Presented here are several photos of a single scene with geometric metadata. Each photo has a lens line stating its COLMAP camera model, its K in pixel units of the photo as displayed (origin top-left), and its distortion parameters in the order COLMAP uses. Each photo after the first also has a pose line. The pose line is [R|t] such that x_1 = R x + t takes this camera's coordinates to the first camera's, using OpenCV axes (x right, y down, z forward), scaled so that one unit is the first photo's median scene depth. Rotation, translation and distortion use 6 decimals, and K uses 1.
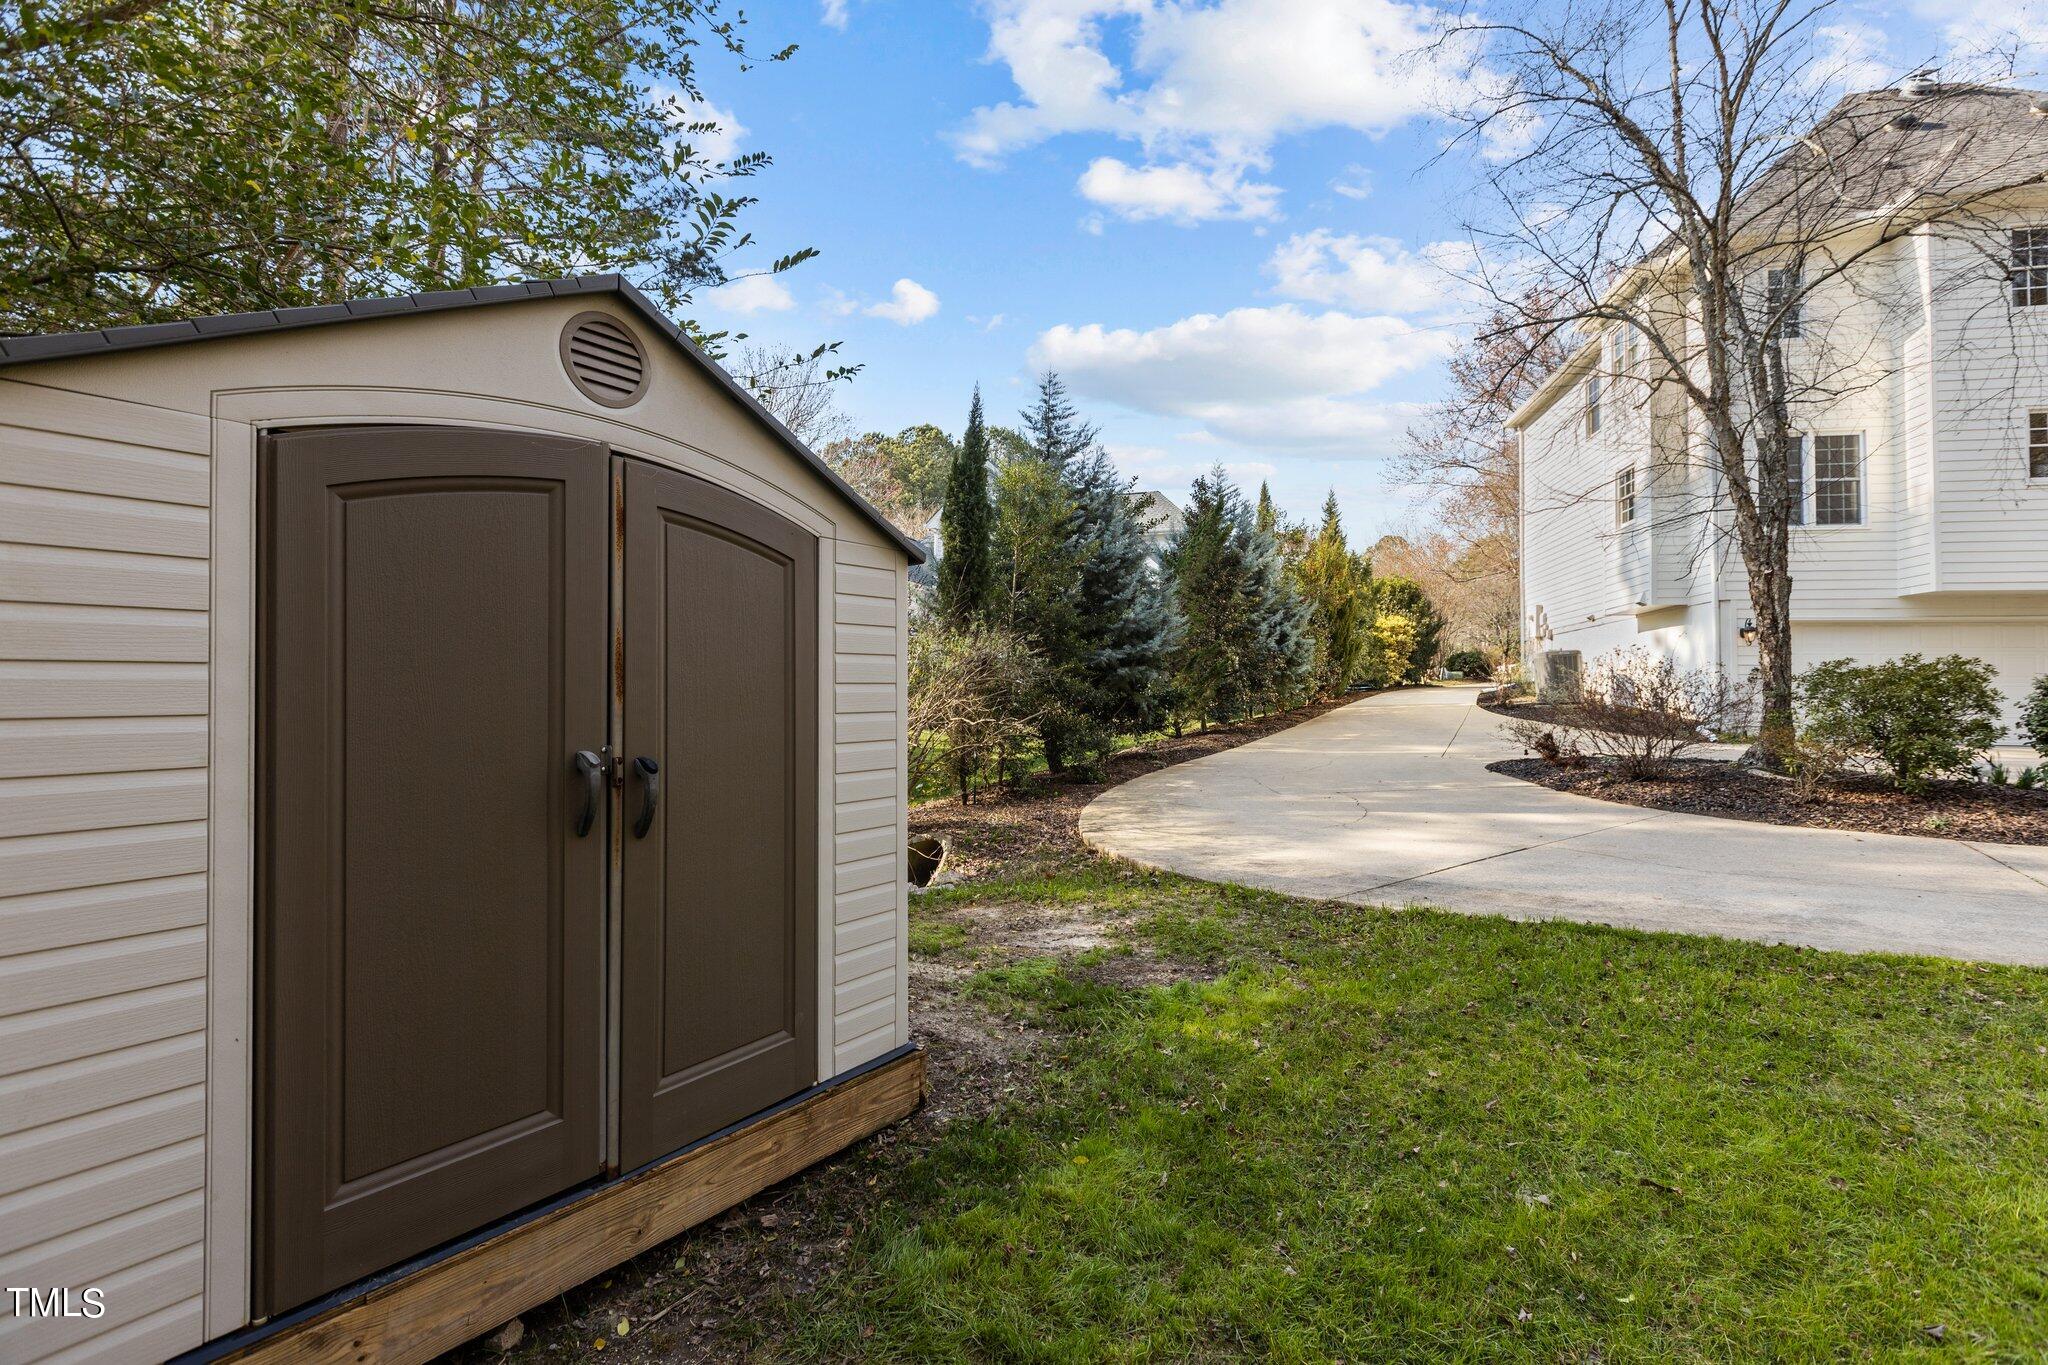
lens RADIAL K [[942.3, 0, 1024.0], [0, 942.3, 682.5], [0, 0, 1]] dist [0.000529, 0.000069]
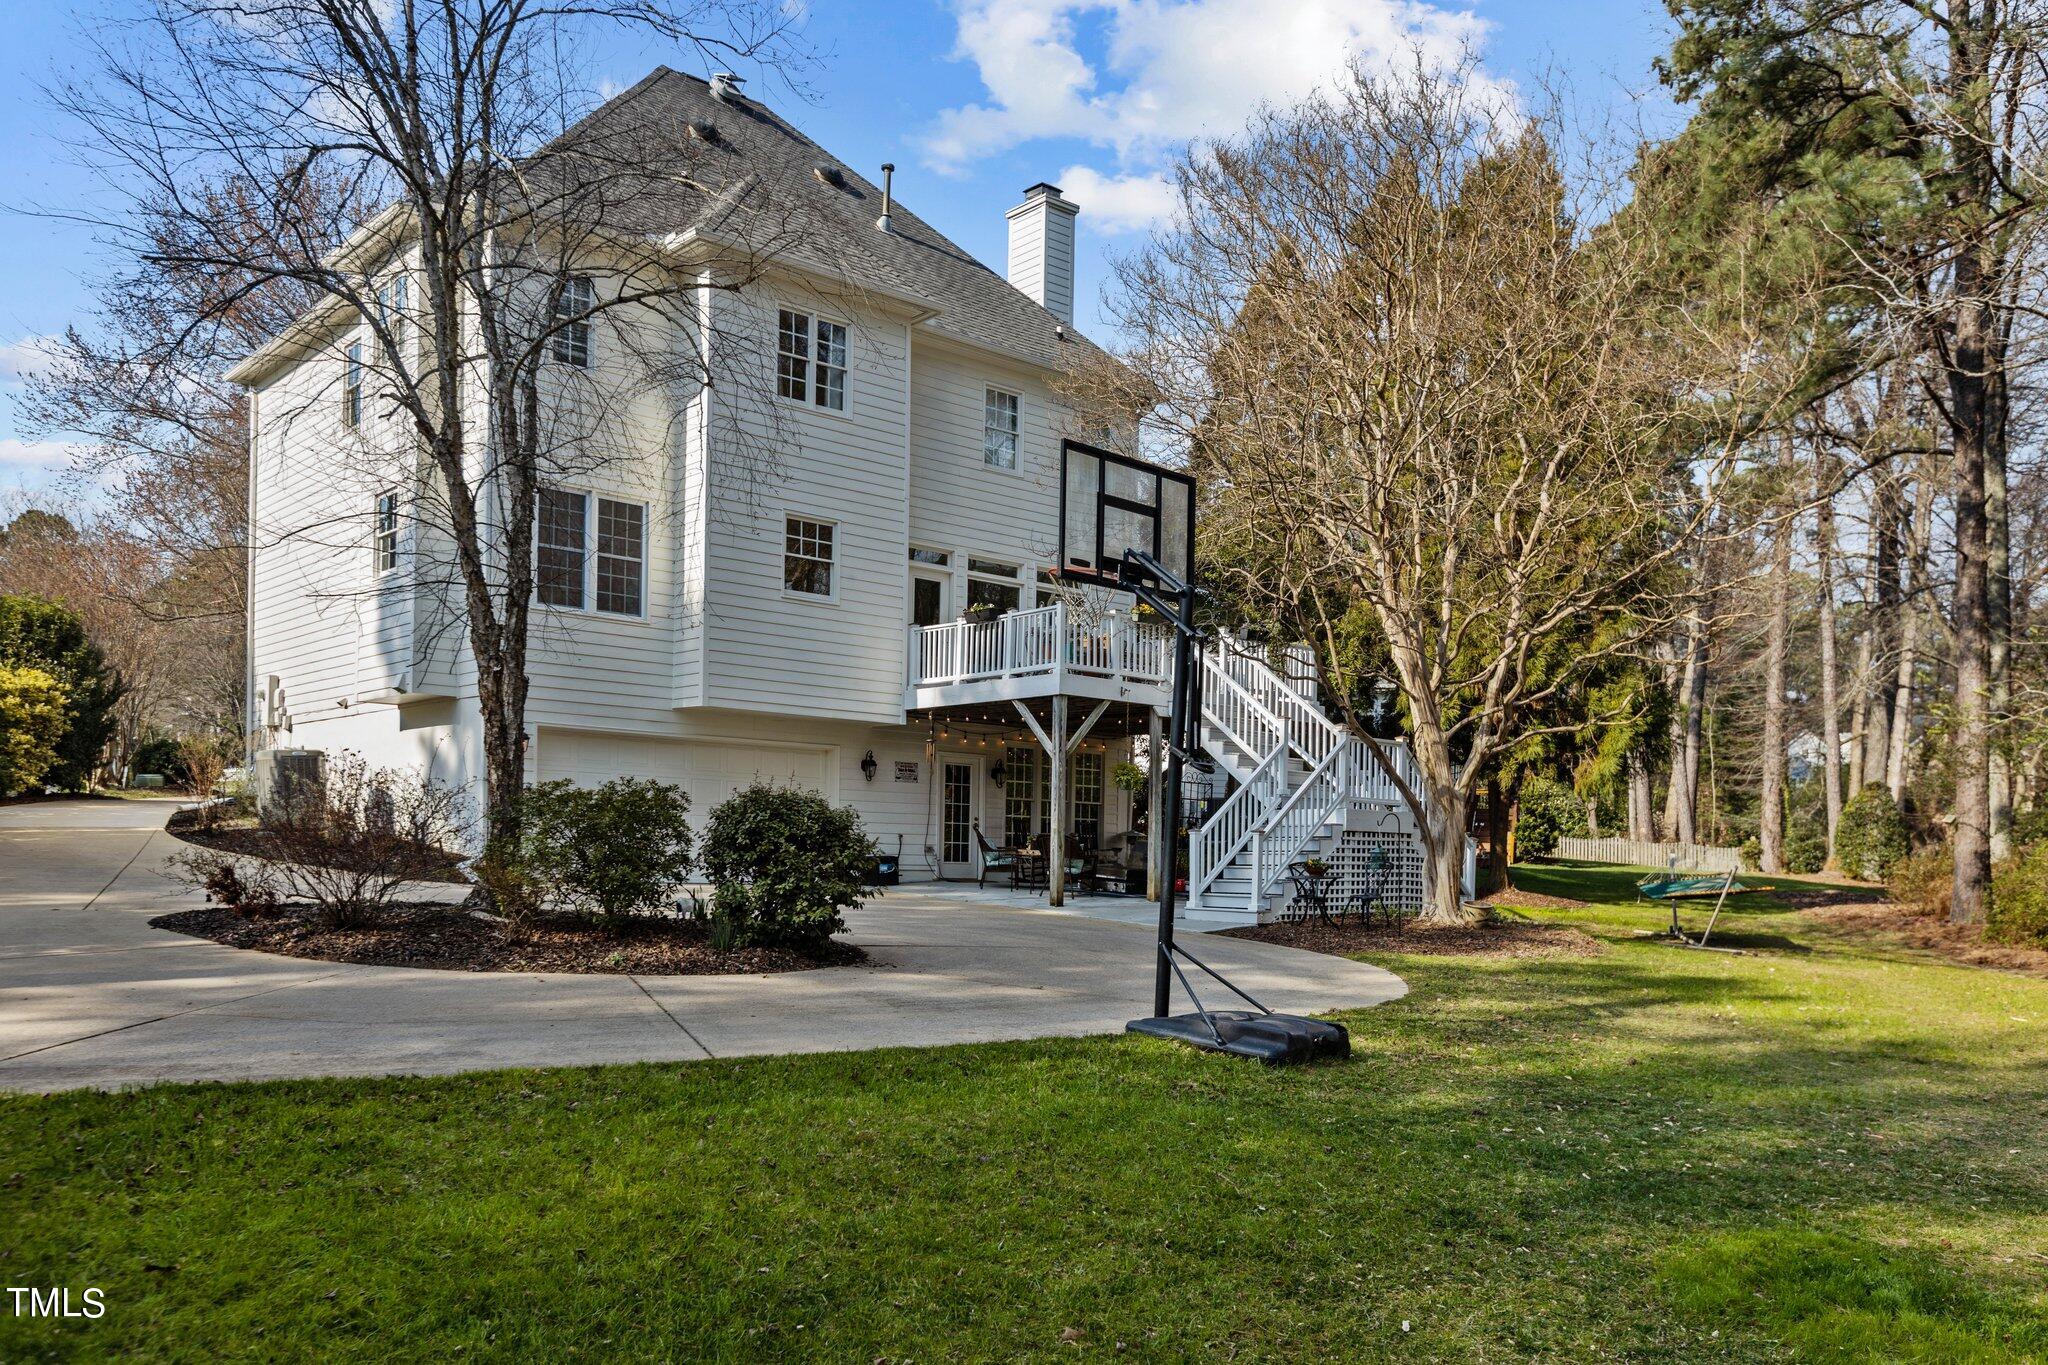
lens RADIAL K [[1604.2, 0, 1023.7], [0, 1604.2, 862.9], [0, 0, 1]] dist [0.005259, 0.003333]
pose [[0.603399, 0.000368, 0.797439, -0.029434], [-0.033887, 0.999108, 0.025181, -0.000183], [-0.796719, -0.042217, 0.602874, -0.135284]]
